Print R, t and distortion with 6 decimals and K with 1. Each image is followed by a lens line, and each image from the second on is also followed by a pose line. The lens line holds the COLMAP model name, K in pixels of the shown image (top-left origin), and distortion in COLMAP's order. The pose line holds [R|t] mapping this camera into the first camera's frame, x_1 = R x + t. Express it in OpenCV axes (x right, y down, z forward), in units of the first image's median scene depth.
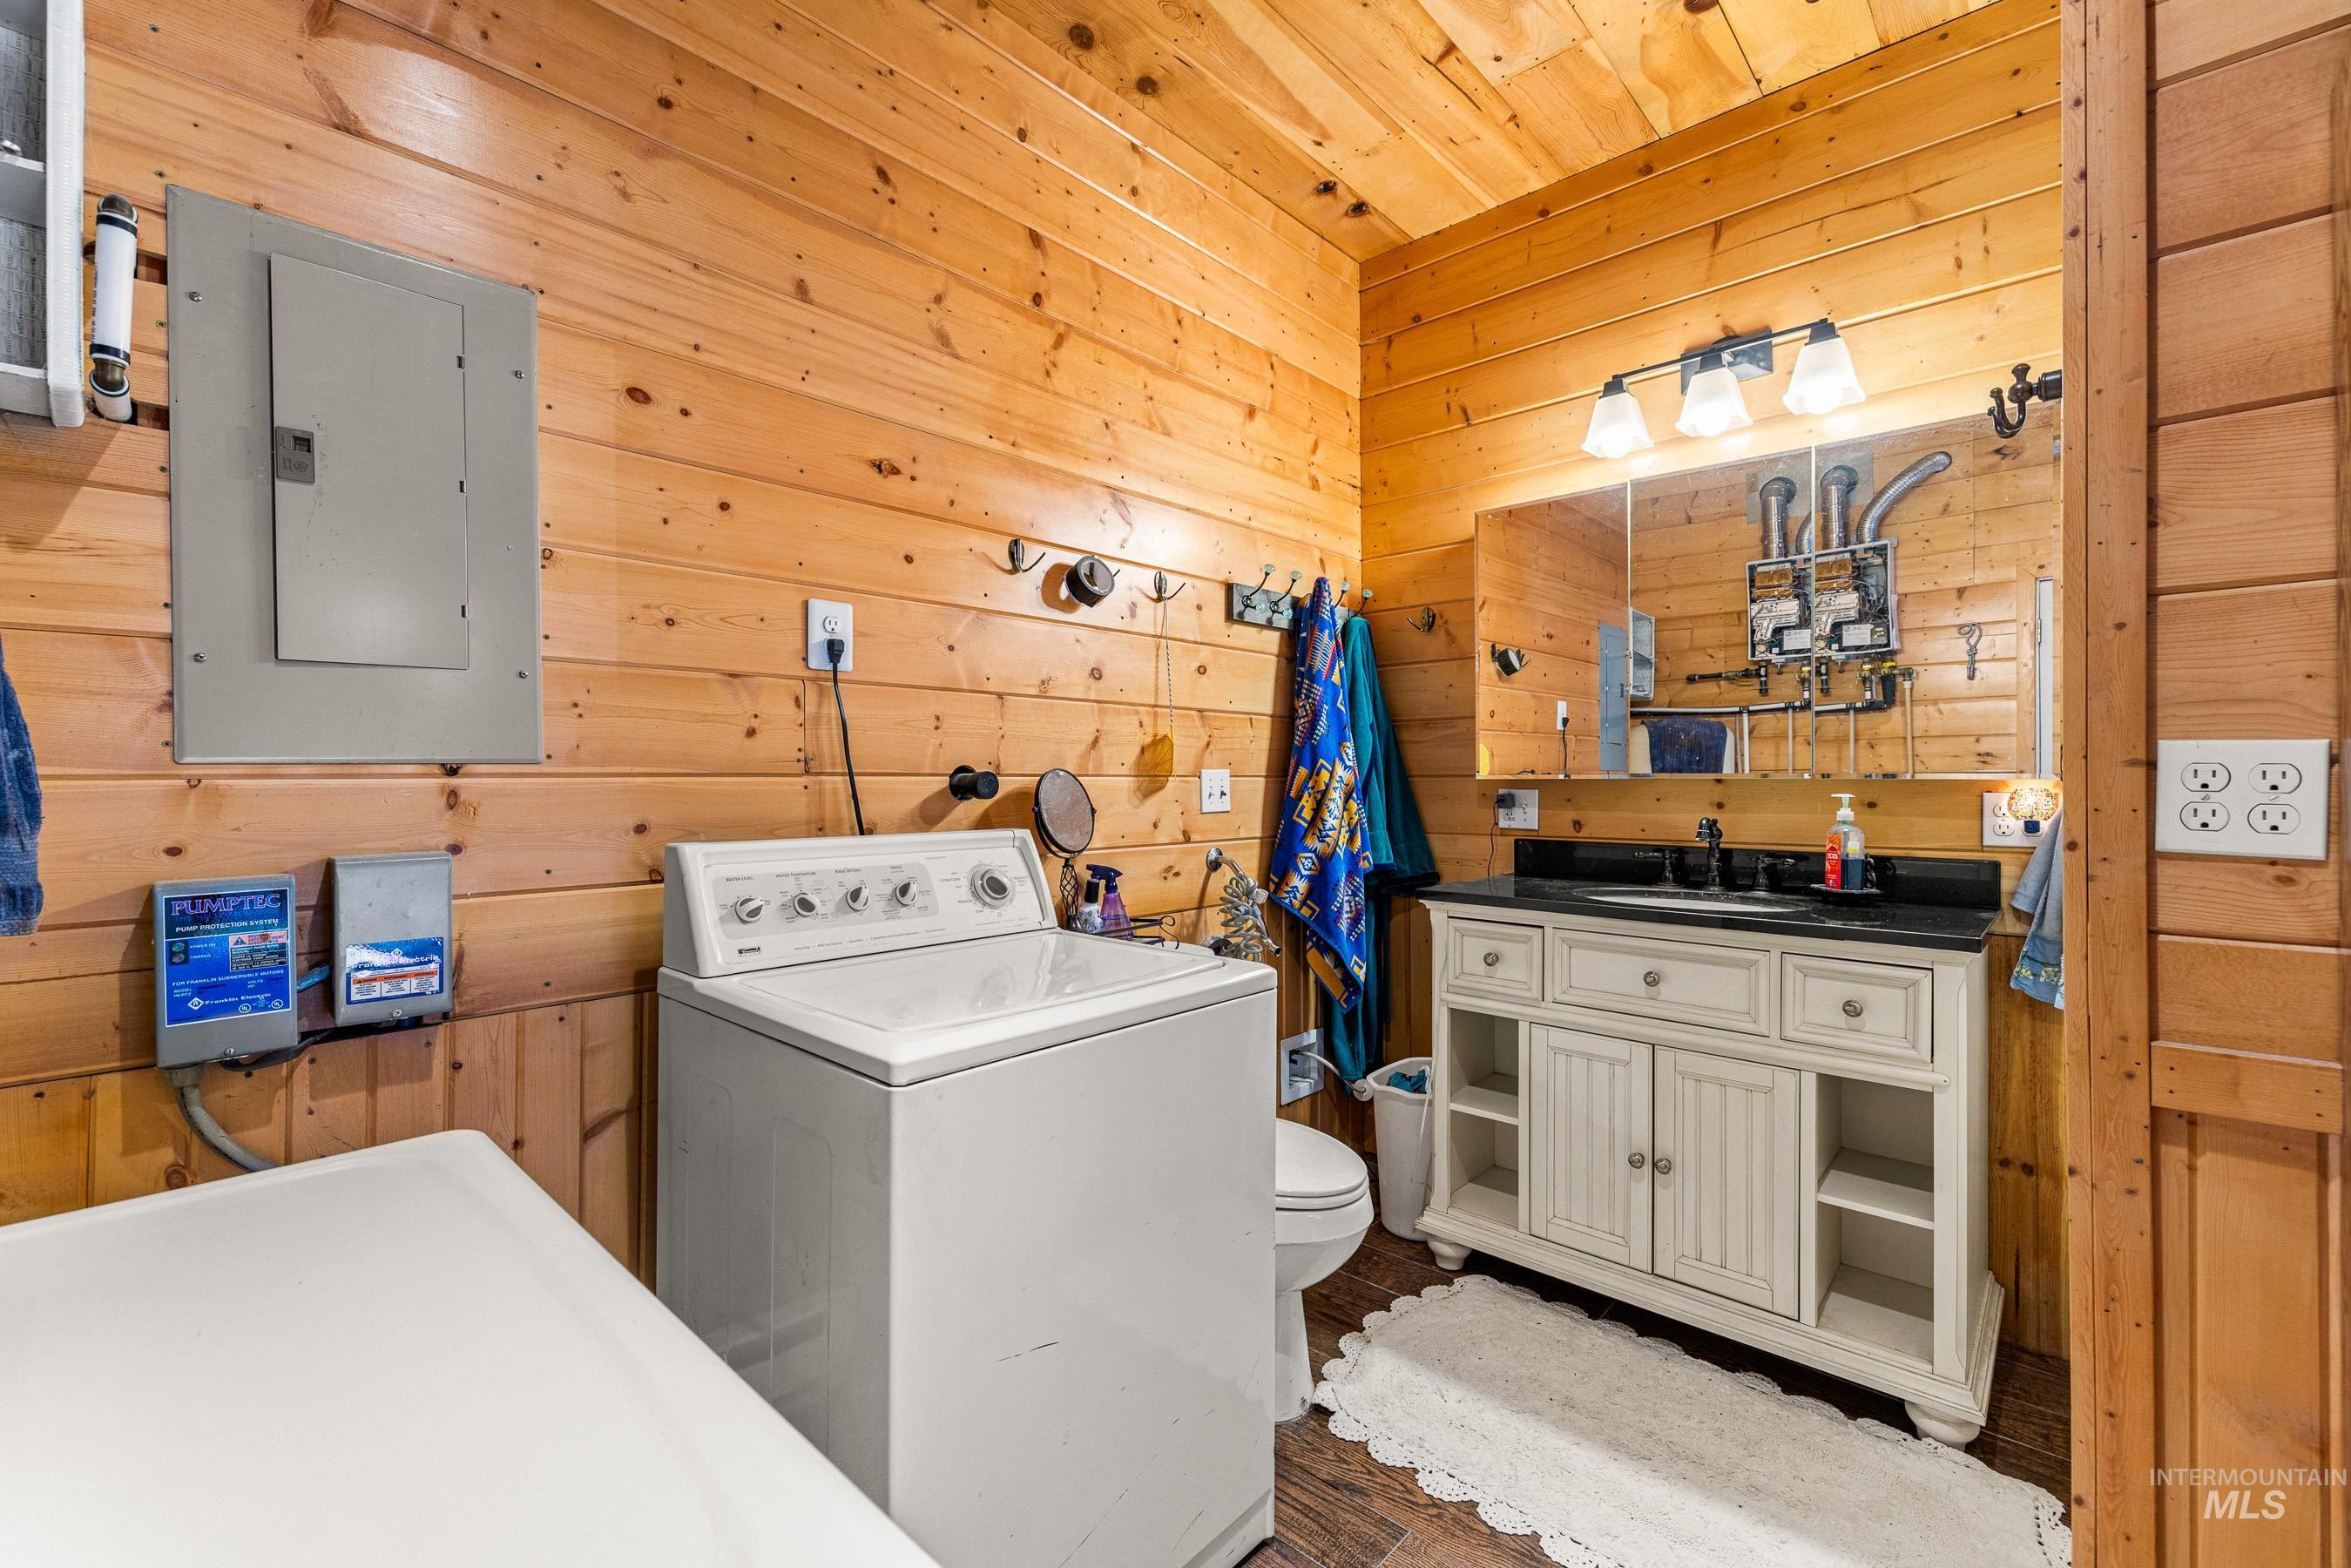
lens RADIAL K [[1003.9, 0, 1183.0], [0, 1003.9, 779.3], [0, 0, 1]] dist [0.001251, 0.000047]
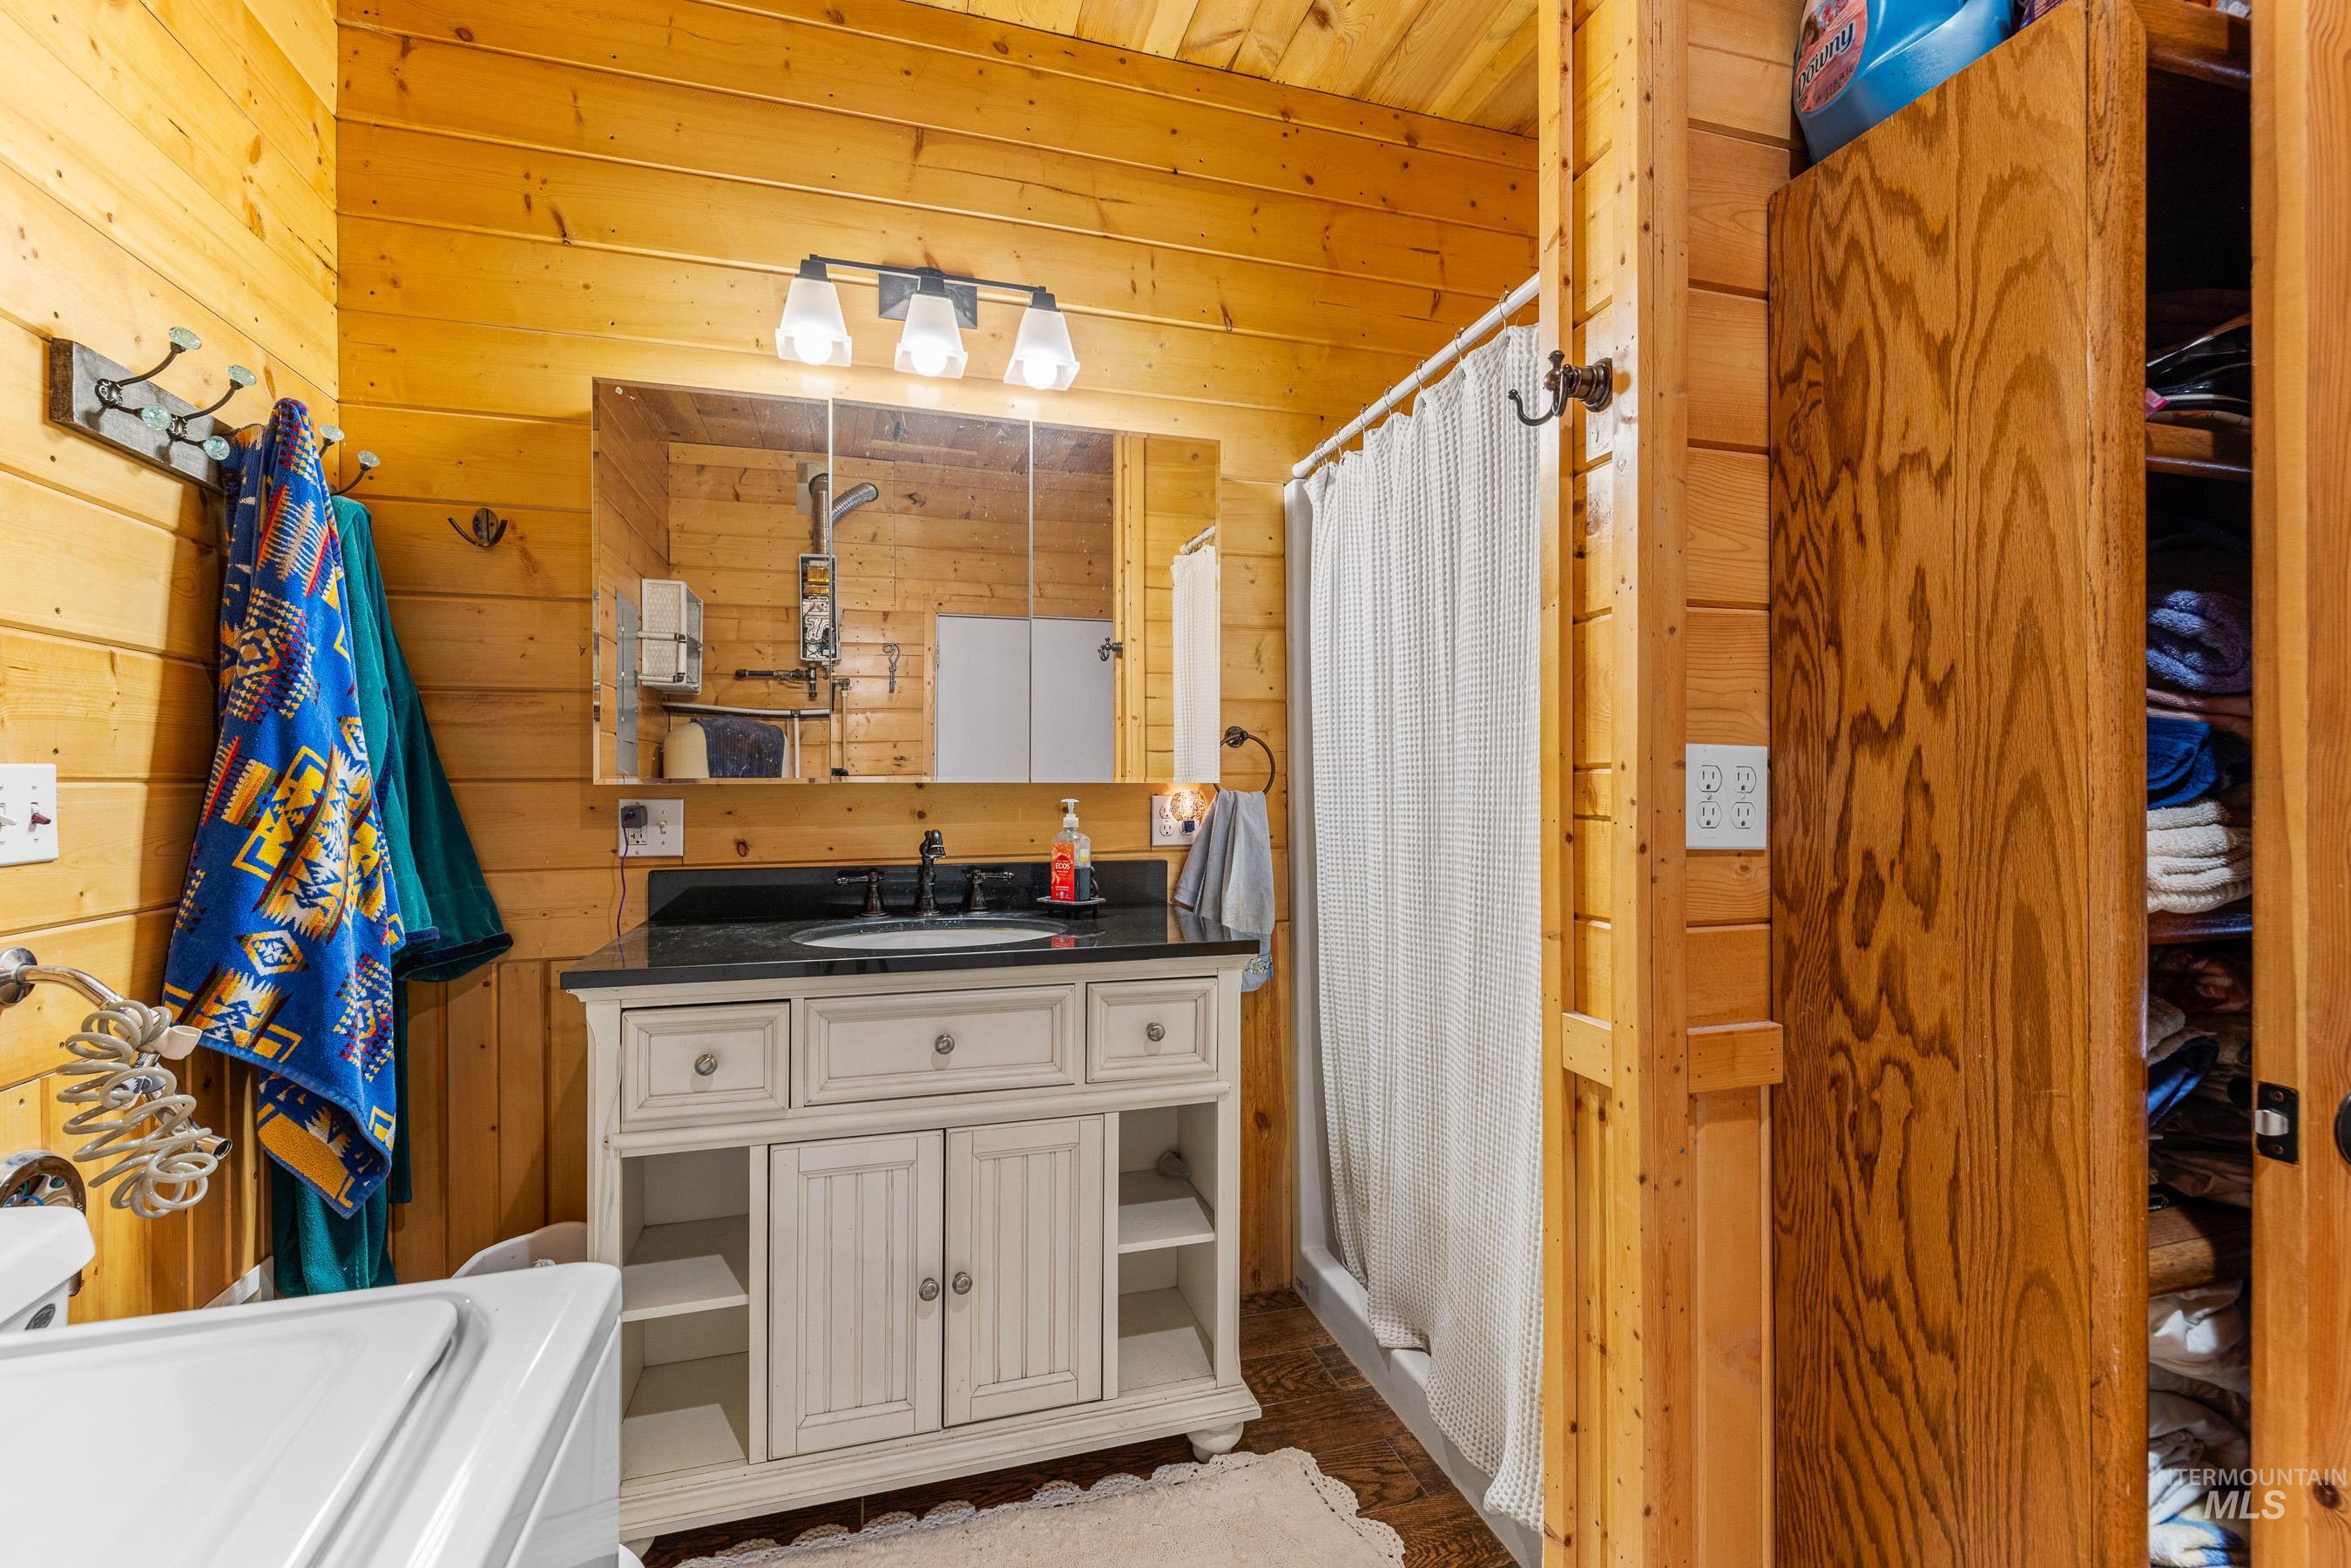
lens RADIAL K [[1003.9, 0, 1183.0], [0, 1003.9, 779.3], [0, 0, 1]] dist [0.001251, 0.000047]
pose [[0.513540, 0.001908, 0.858064, -0.075065], [0.003546, 0.999984, -0.004346, 0.000536], [-0.858058, 0.005274, 0.513525, 0.344865]]
